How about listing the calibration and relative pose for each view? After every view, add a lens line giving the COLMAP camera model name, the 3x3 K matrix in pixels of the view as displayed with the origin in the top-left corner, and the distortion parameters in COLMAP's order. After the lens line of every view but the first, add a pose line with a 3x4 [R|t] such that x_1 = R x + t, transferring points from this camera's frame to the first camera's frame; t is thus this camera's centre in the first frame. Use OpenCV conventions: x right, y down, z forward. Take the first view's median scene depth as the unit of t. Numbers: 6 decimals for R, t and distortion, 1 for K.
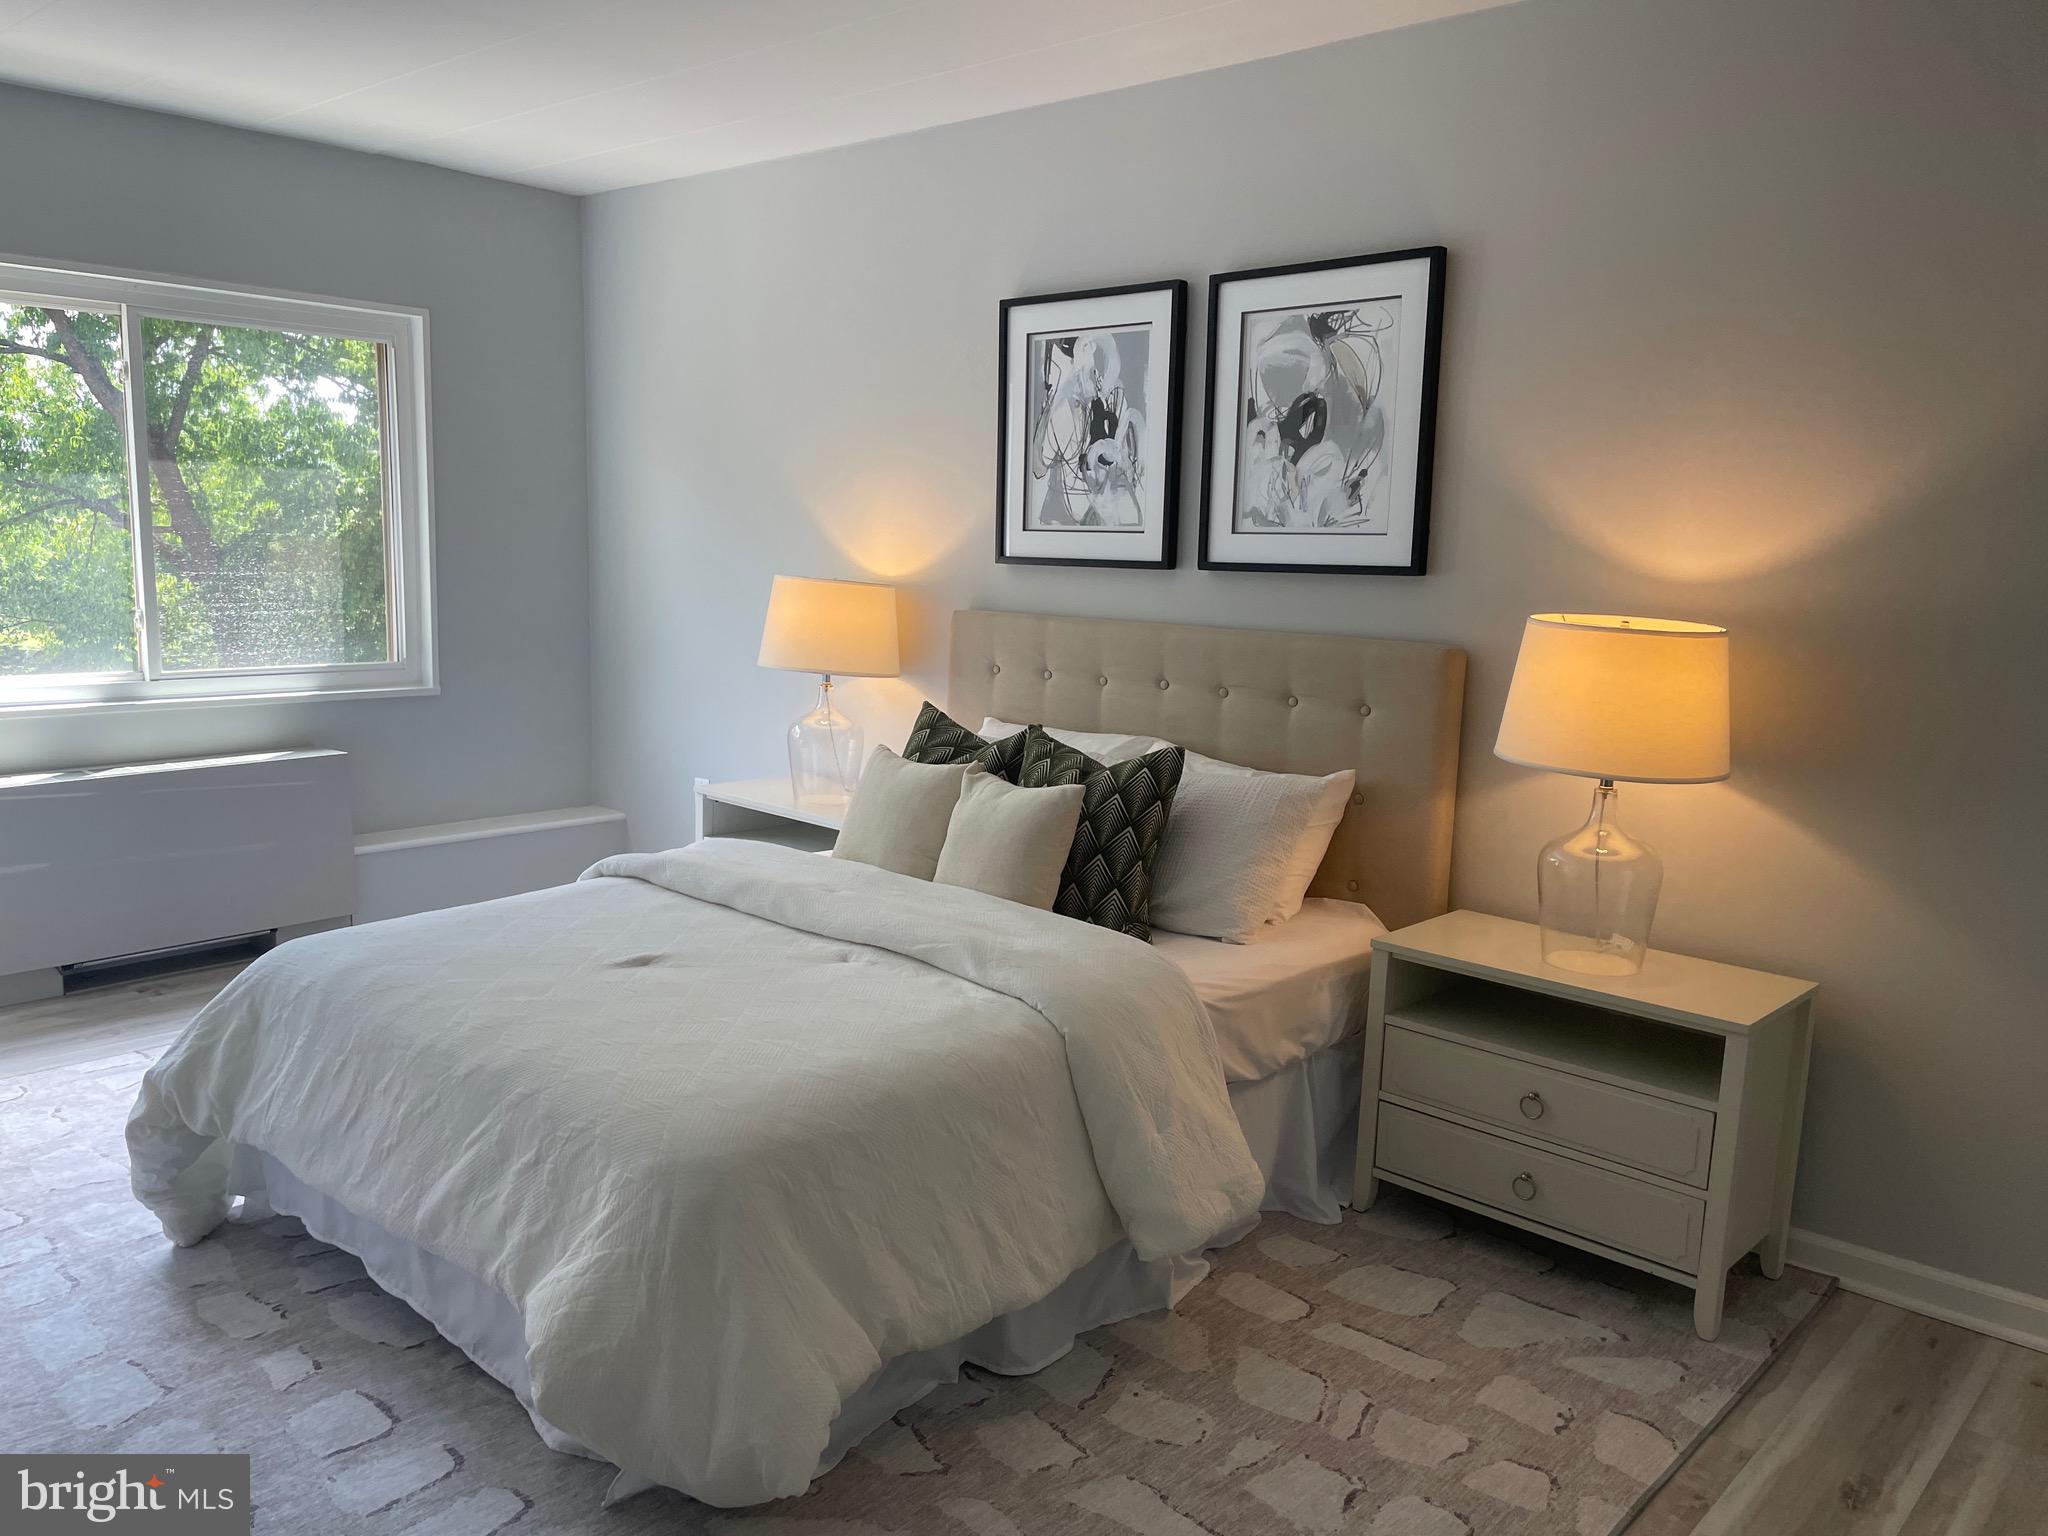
lens RADIAL K [[1542.3, 0, 1017.5], [0, 1542.3, 772.9], [0, 0, 1]] dist [0.096997, -0.126918]
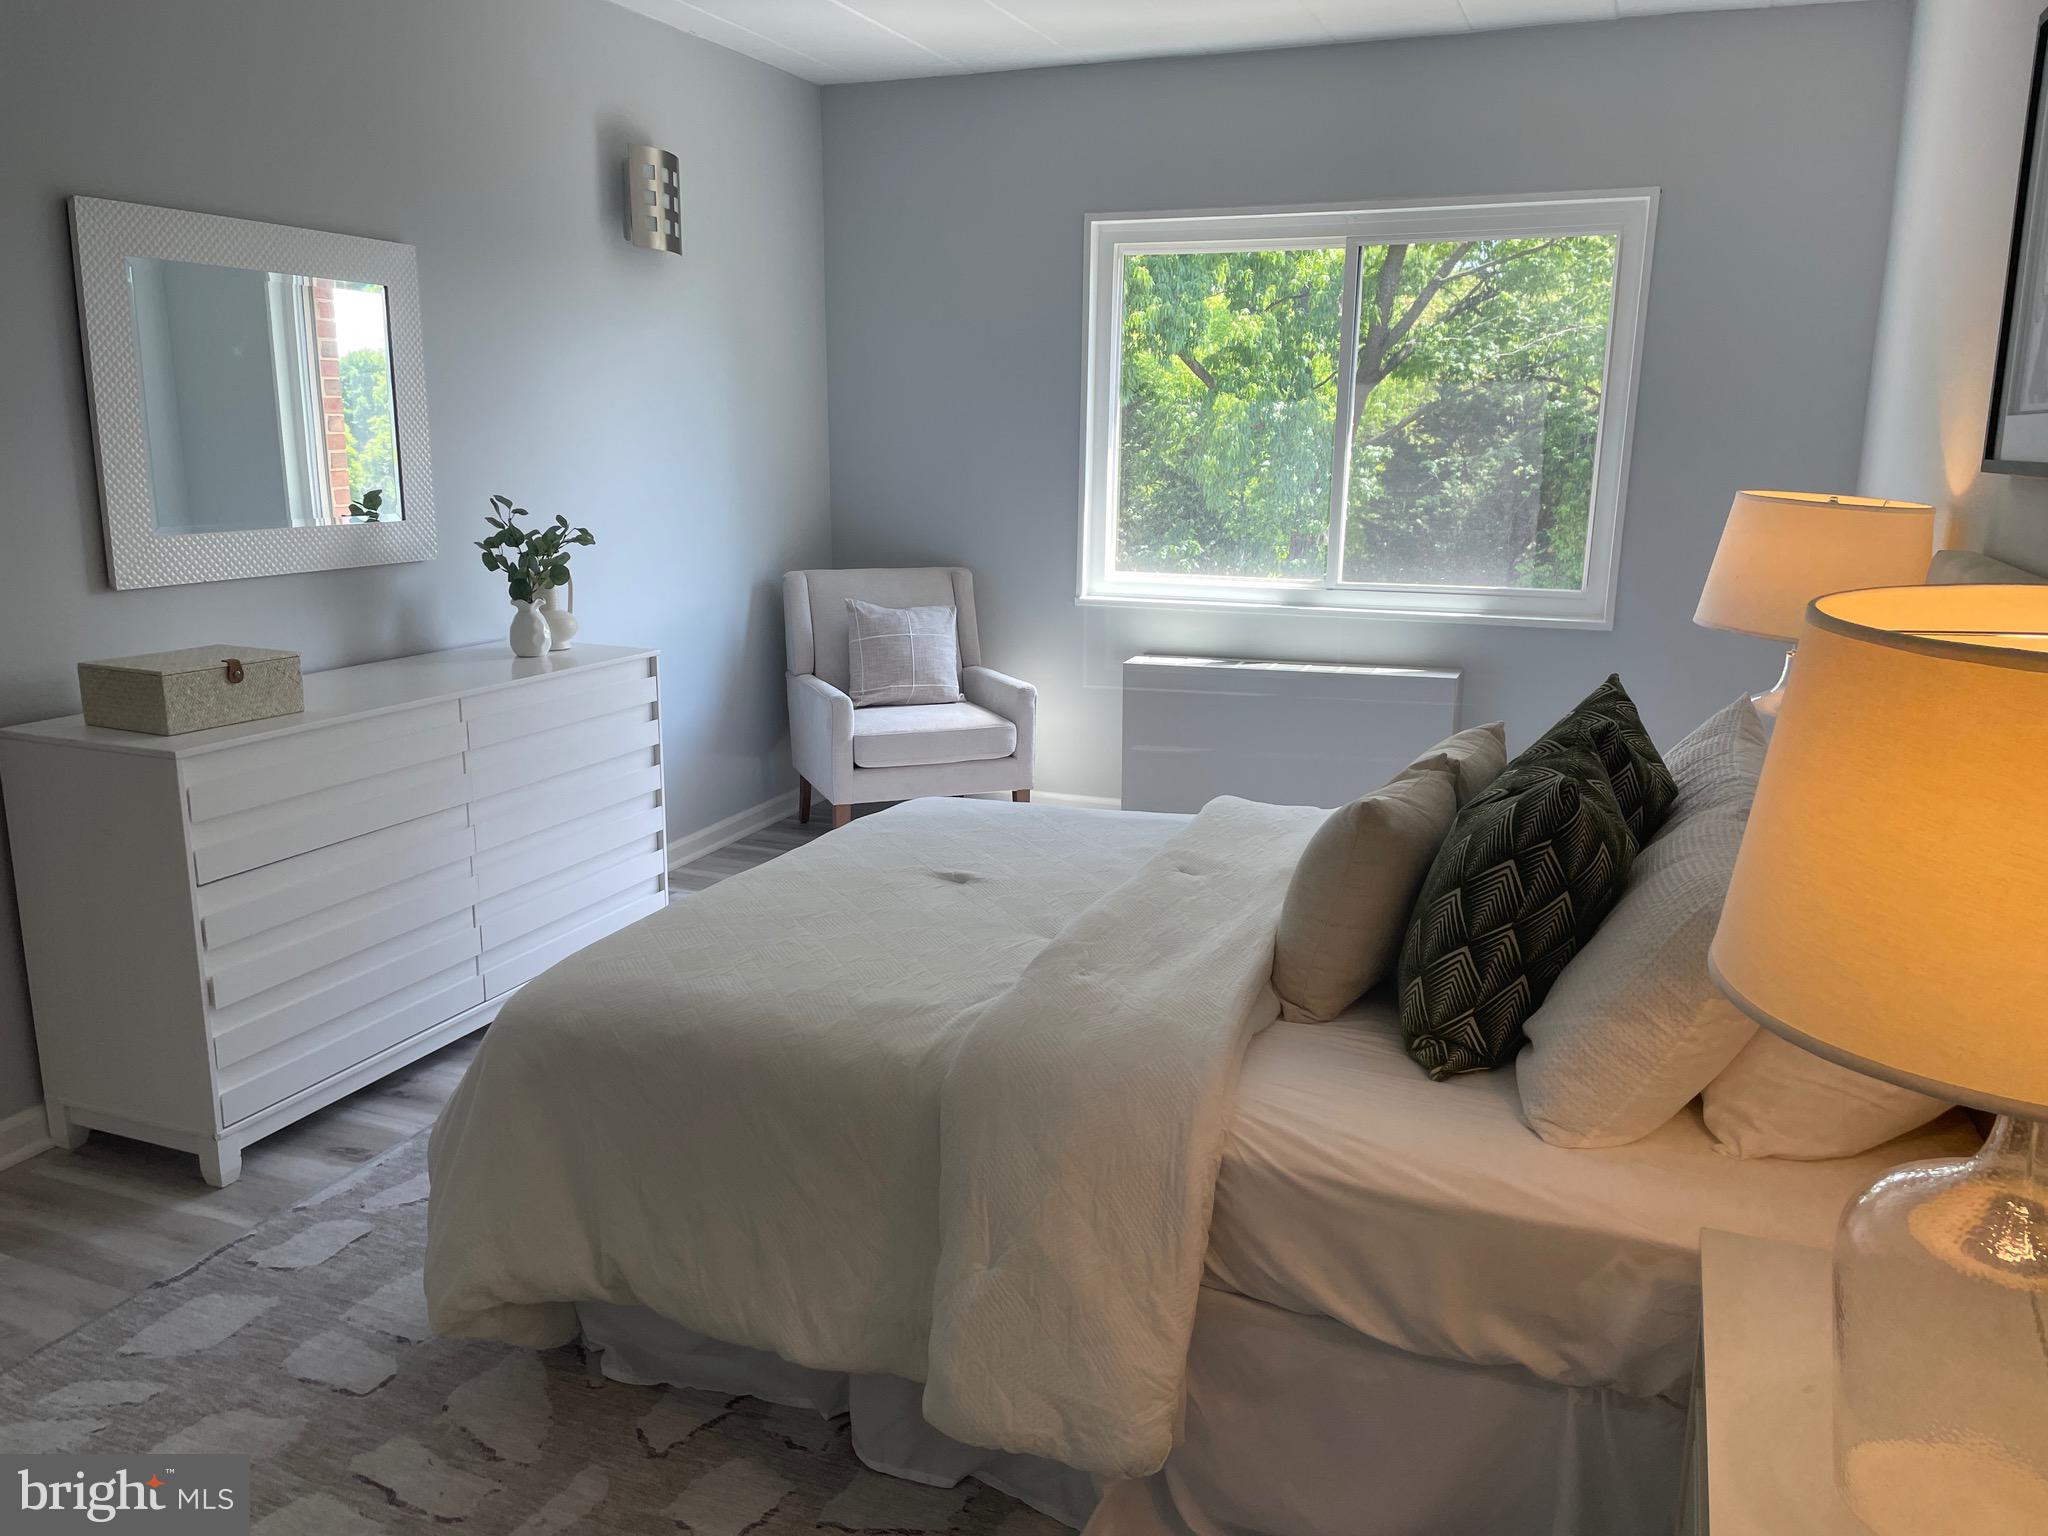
lens RADIAL K [[1542.3, 0, 1015.9], [0, 1542.3, 757.5], [0, 0, 1]] dist [0.096997, -0.126918]
pose [[0.345759, 0.165804, -0.923558, 0.619625], [-0.138855, 0.982469, 0.124395, -0.074500], [0.927992, 0.085230, 0.362720, 0.641549]]
